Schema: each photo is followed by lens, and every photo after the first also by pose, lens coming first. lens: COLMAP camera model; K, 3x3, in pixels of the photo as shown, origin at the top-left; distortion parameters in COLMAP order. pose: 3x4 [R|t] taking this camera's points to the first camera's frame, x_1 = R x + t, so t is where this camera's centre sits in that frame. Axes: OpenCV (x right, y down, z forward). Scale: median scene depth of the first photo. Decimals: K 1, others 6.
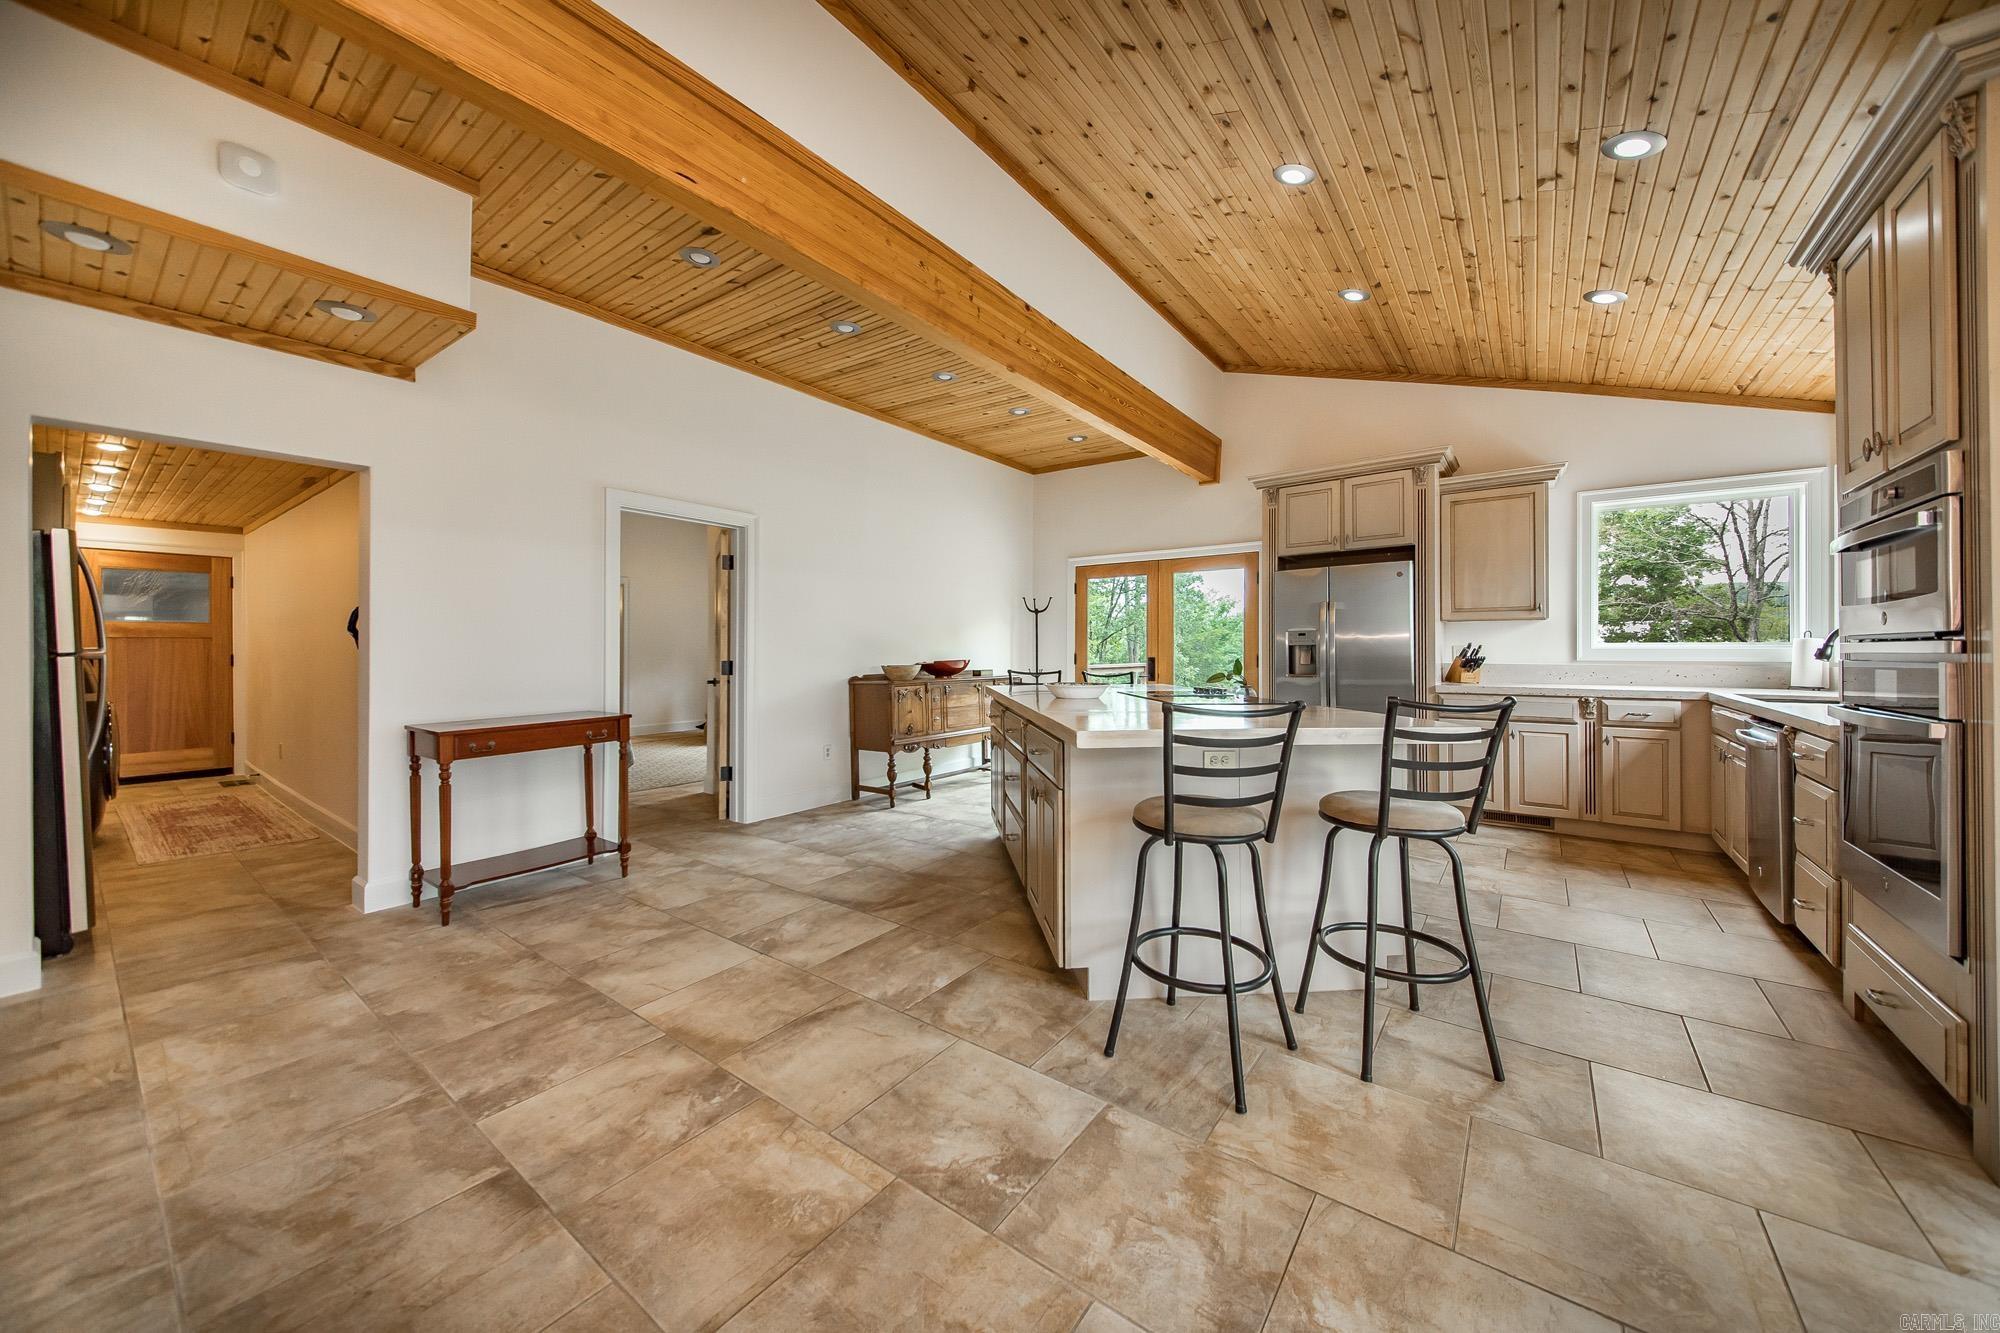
lens RADIAL K [[698.2, 0, 1001.4], [0, 698.2, 656.1], [0, 0, 1]] dist [0.000039, -0.000302]
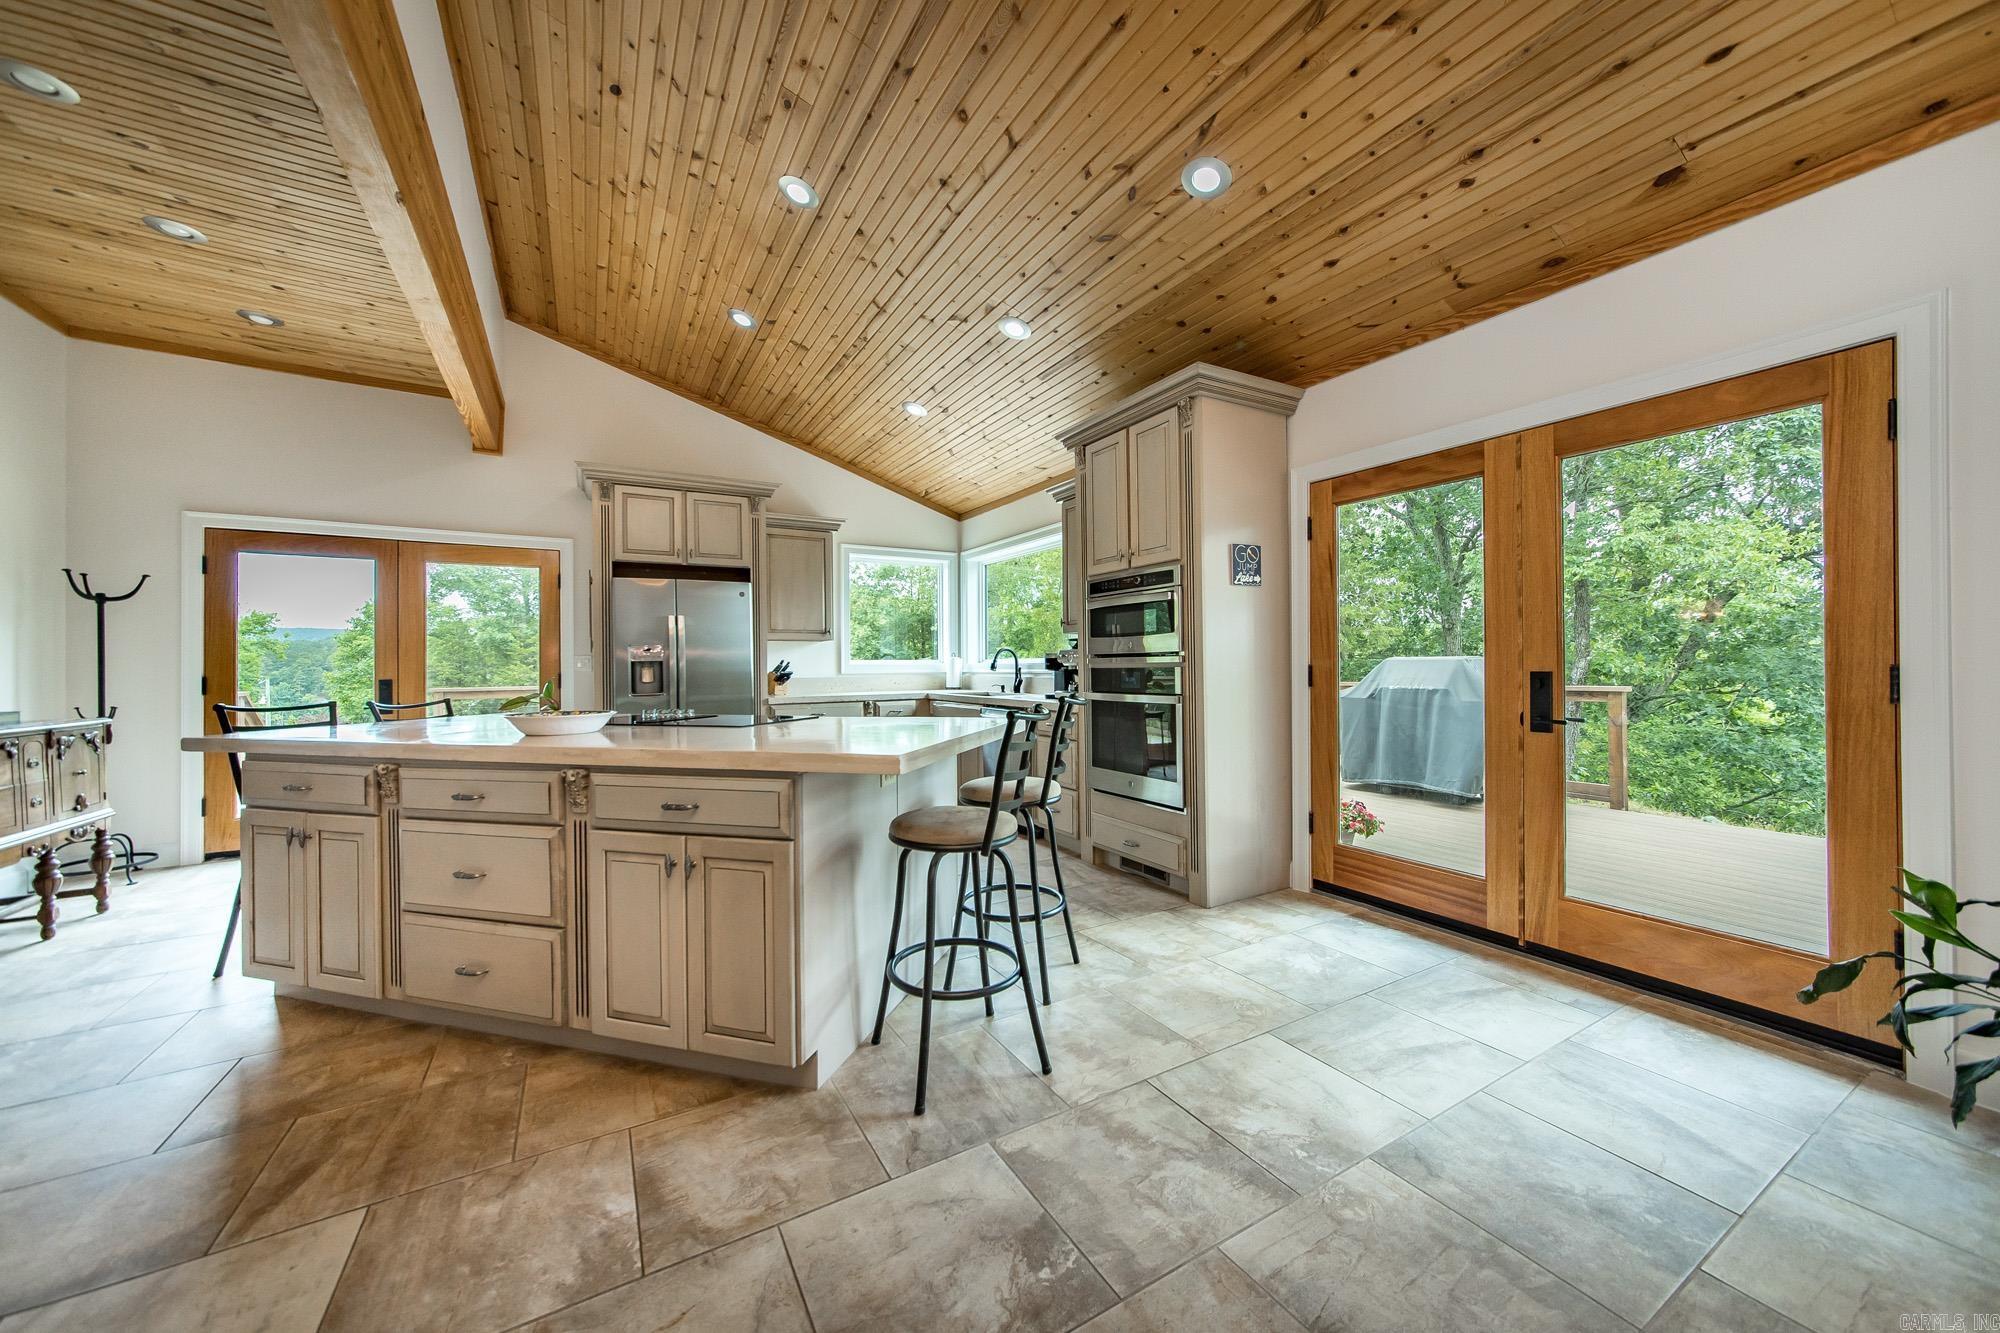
lens RADIAL K [[712.3, 0, 997.9], [0, 712.3, 663.6], [0, 0, 1]] dist [-0.001707, 0.004375]
pose [[0.391557, 0.000577, 0.920154, -0.305819], [0.016855, 0.999828, -0.007800, 0.002883], [-0.919999, 0.018563, 0.391480, 0.256044]]
